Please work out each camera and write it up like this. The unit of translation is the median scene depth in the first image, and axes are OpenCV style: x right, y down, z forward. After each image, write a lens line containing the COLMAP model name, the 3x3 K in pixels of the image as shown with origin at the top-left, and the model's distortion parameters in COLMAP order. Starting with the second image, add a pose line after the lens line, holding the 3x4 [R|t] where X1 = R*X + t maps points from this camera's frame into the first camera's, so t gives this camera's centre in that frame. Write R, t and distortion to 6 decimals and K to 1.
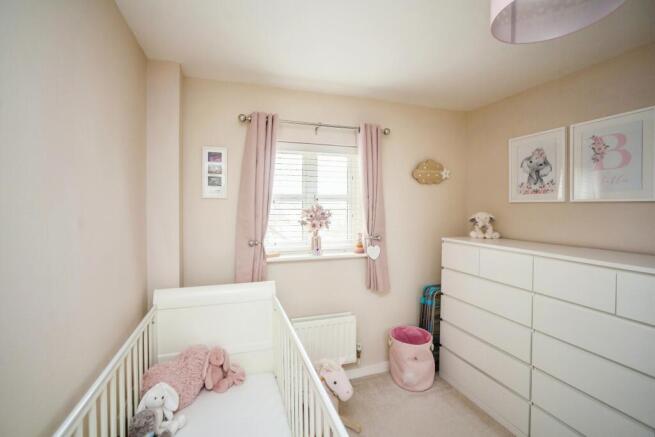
lens RADIAL K [[284.2, 0, 327.2], [0, 284.2, 216.5], [0, 0, 1]] dist [-0.001904, 0.000034]
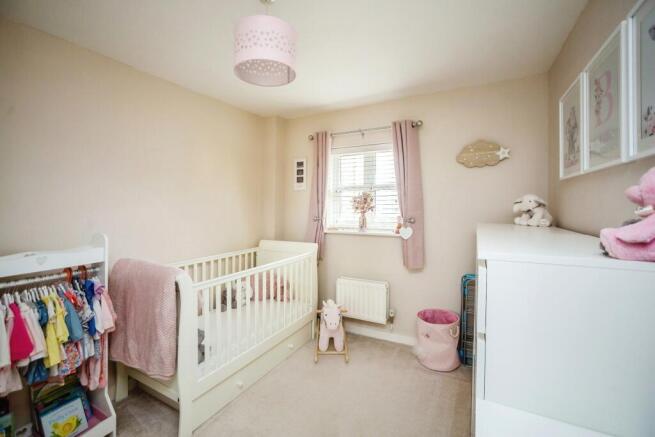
lens RADIAL K [[284.2, 0, 325.0], [0, 284.2, 205.9], [0, 0, 1]] dist [-0.001904, 0.000034]
pose [[0.692820, -0.001252, -0.721109, 0.750786], [-0.020430, 0.999563, -0.021363, 0.049134], [0.720821, 0.029533, 0.692492, -0.010151]]
